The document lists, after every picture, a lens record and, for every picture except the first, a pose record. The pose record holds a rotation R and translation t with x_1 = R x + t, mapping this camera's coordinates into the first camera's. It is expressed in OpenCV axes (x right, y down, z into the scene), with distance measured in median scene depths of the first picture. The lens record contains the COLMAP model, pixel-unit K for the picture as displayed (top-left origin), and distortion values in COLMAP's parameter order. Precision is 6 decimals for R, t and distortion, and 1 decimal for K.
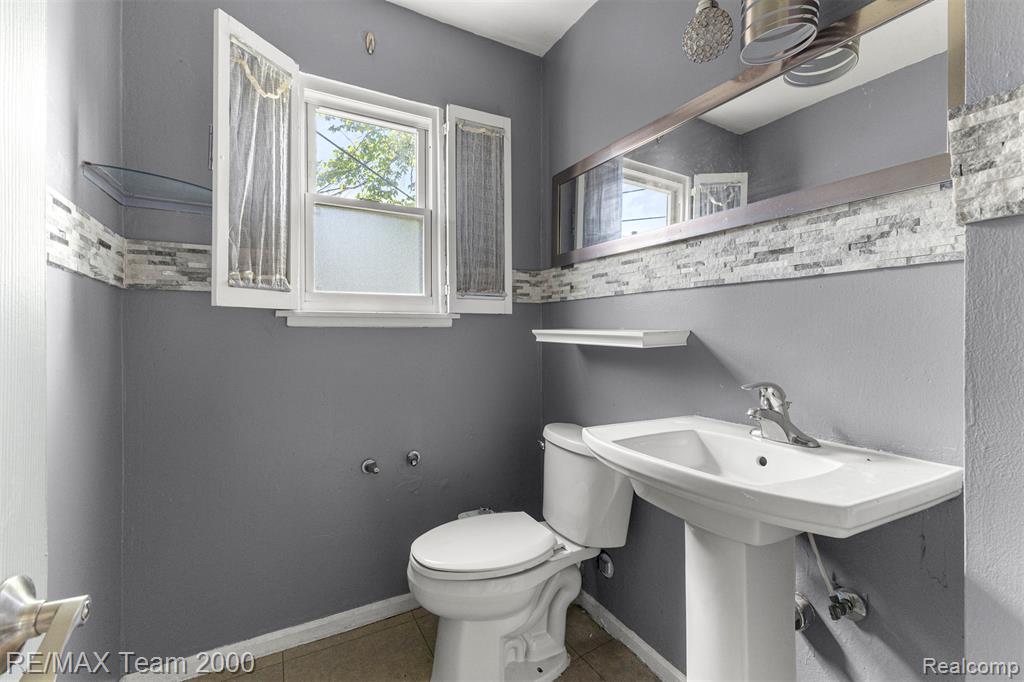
lens RADIAL K [[440.0, 0, 511.9], [0, 440.0, 332.8], [0, 0, 1]] dist [0.003967, 0.000149]
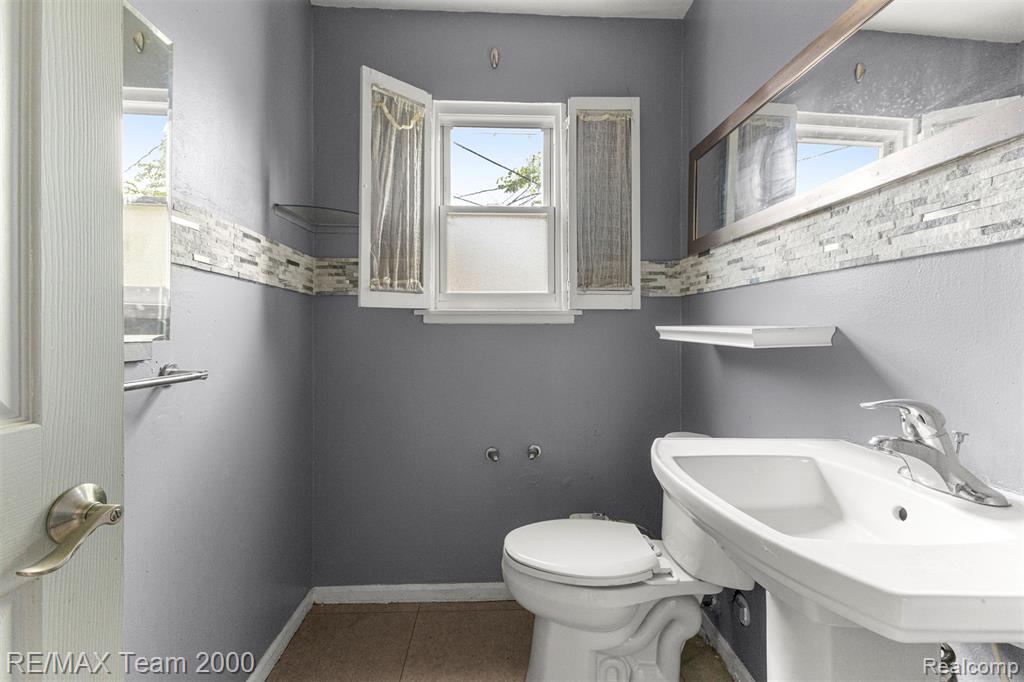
lens RADIAL K [[440.0, 0, 511.9], [0, 440.0, 332.8], [0, 0, 1]] dist [0.003967, 0.000149]
pose [[0.894959, 0.006059, -0.446107, 0.230922], [-0.003771, 0.999975, 0.006016, 0.002521], [0.446133, -0.003702, 0.894959, 0.072795]]
